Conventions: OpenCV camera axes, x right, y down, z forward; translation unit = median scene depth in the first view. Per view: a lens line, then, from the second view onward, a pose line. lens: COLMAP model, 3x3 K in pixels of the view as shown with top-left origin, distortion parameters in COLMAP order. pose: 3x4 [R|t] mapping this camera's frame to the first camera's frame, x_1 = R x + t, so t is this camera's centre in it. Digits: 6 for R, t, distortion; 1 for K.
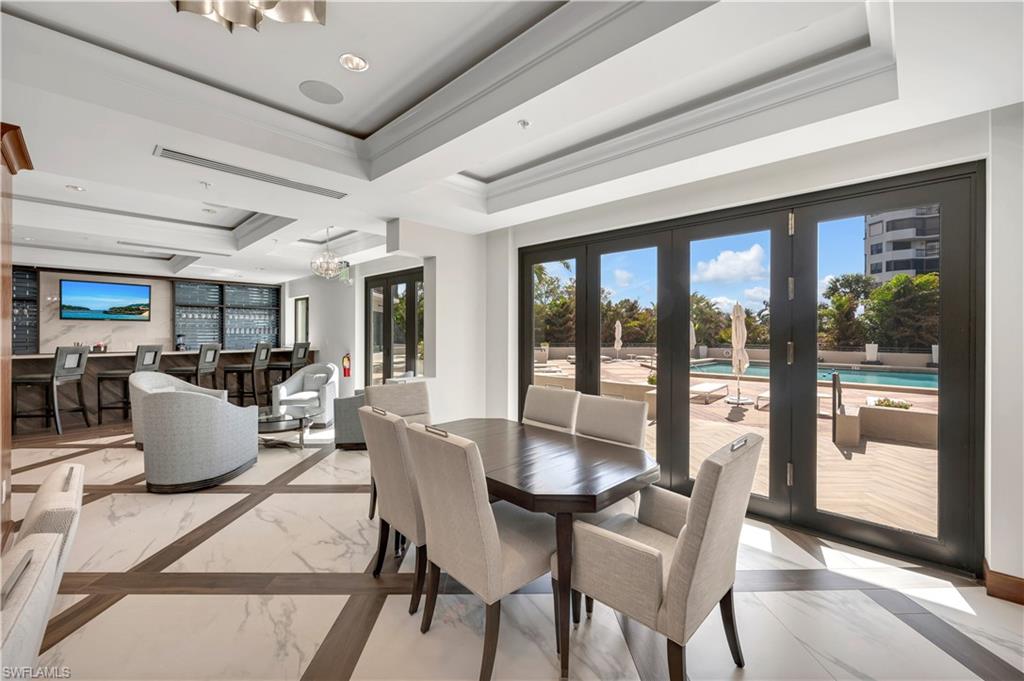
lens RADIAL K [[415.4, 0, 511.2], [0, 415.4, 332.7], [0, 0, 1]] dist [-0.000913, -0.000232]
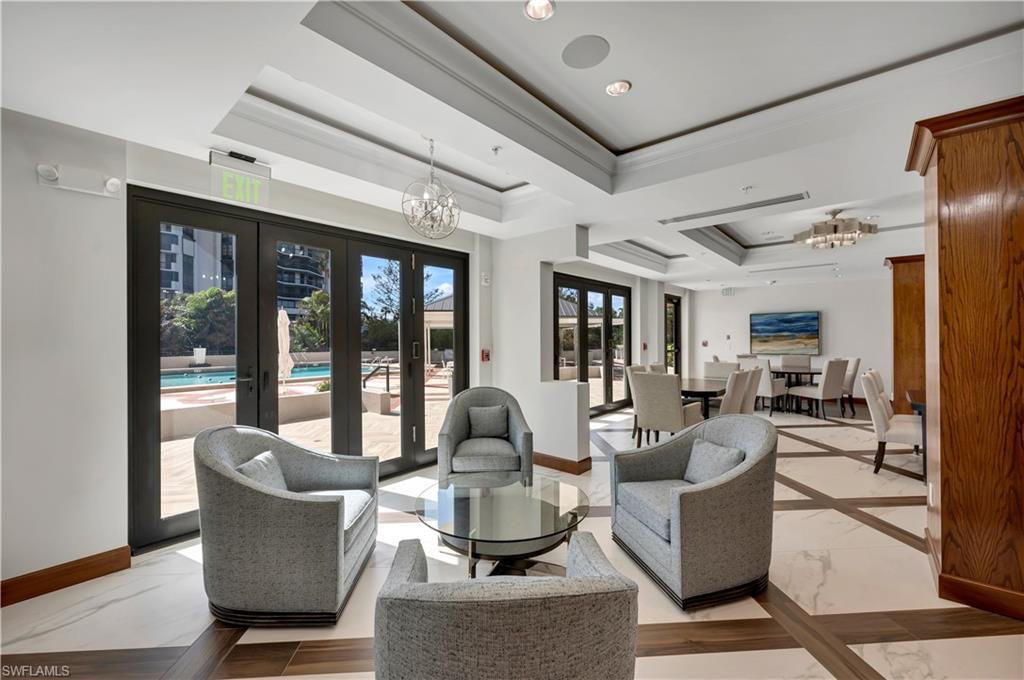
lens RADIAL K [[410.2, 0, 511.2], [0, 410.2, 335.3], [0, 0, 1]] dist [0.001105, 0.000114]
pose [[-0.056295, -0.000058, 0.998414, -0.551122], [0.007764, 0.999970, 0.000495, -0.001807], [-0.998384, 0.007779, -0.056293, 0.528590]]
